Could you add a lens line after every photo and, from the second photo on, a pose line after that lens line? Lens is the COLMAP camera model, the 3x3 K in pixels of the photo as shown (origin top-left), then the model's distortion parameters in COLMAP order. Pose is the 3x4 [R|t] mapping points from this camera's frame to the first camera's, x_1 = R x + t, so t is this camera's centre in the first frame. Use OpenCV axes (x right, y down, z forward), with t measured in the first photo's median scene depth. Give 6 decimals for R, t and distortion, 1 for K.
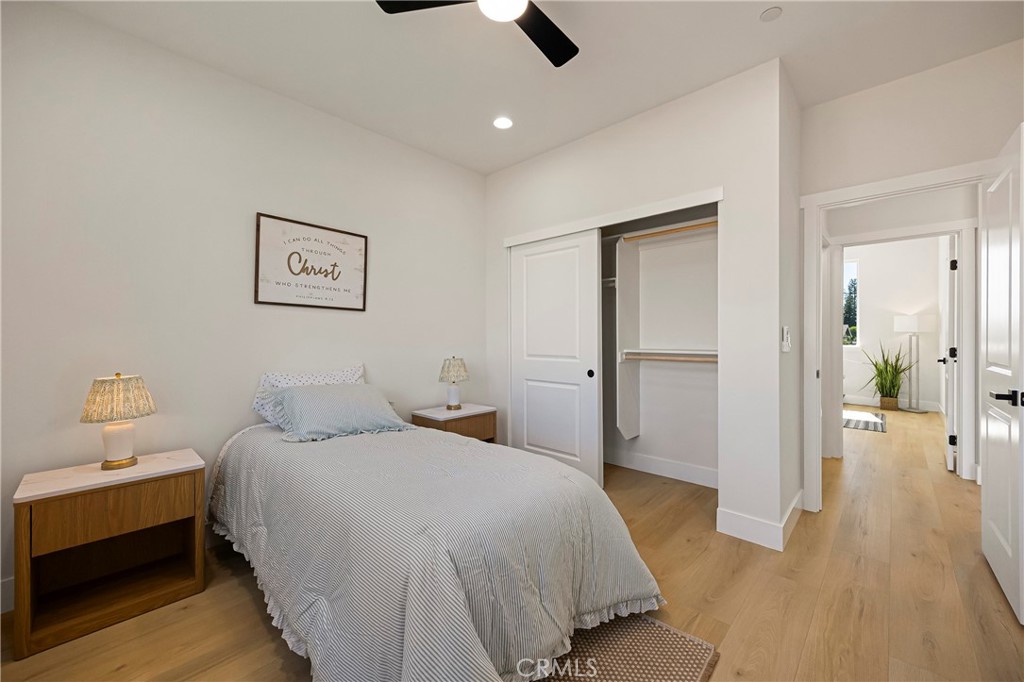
lens RADIAL K [[403.8, 0, 512.0], [0, 403.8, 341.0], [0, 0, 1]] dist [0.000626, 0.003447]
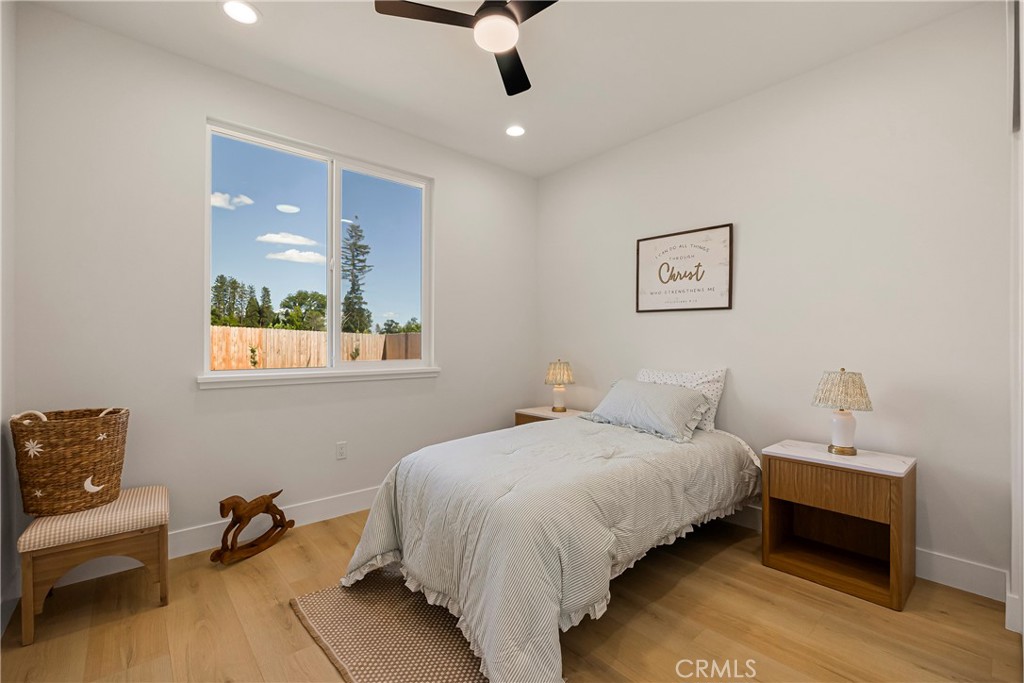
lens RADIAL K [[448.9, 0, 512.0], [0, 448.9, 341.5], [0, 0, 1]] dist [-0.047744, 0.000046]
pose [[-0.104703, 0.017624, -0.994347, 0.706001], [0.011941, 0.999793, 0.016463, -0.026443], [0.994432, -0.010149, -0.104891, 0.673487]]
